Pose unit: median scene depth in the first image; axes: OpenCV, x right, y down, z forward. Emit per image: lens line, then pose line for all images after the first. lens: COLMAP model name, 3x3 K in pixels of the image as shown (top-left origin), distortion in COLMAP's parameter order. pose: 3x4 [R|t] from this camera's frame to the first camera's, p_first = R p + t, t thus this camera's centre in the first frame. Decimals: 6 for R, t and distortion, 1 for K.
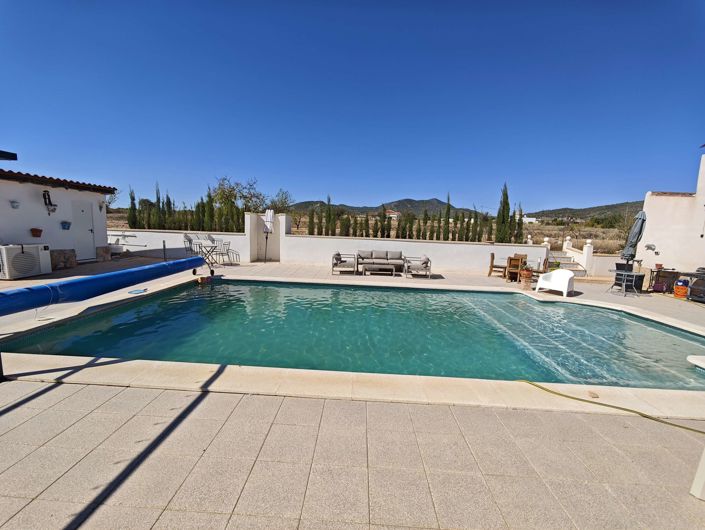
lens RADIAL K [[293.1, 0, 349.5], [0, 293.1, 262.5], [0, 0, 1]] dist [-0.012426, 0.000208]
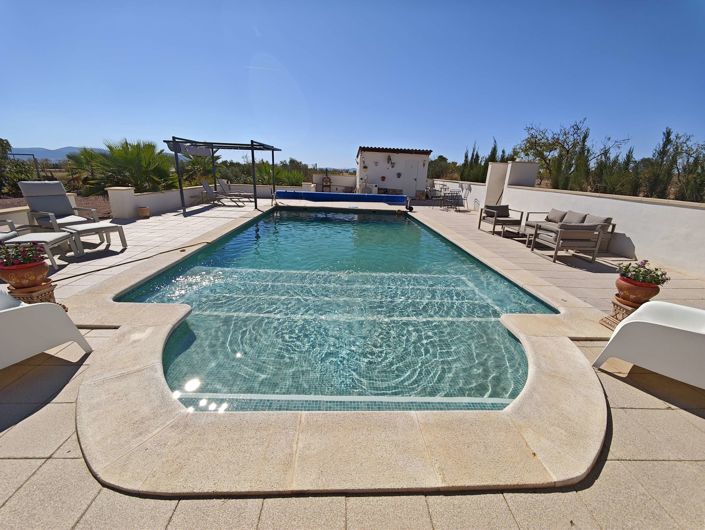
lens RADIAL K [[293.1, 0, 349.5], [0, 293.1, 262.5], [0, 0, 1]] dist [-0.012426, 0.000208]
pose [[0.096383, 0.267170, -0.958817, 0.797973], [-0.164580, 0.954320, 0.249373, -0.015320], [0.981643, 0.133767, 0.135951, 0.505489]]
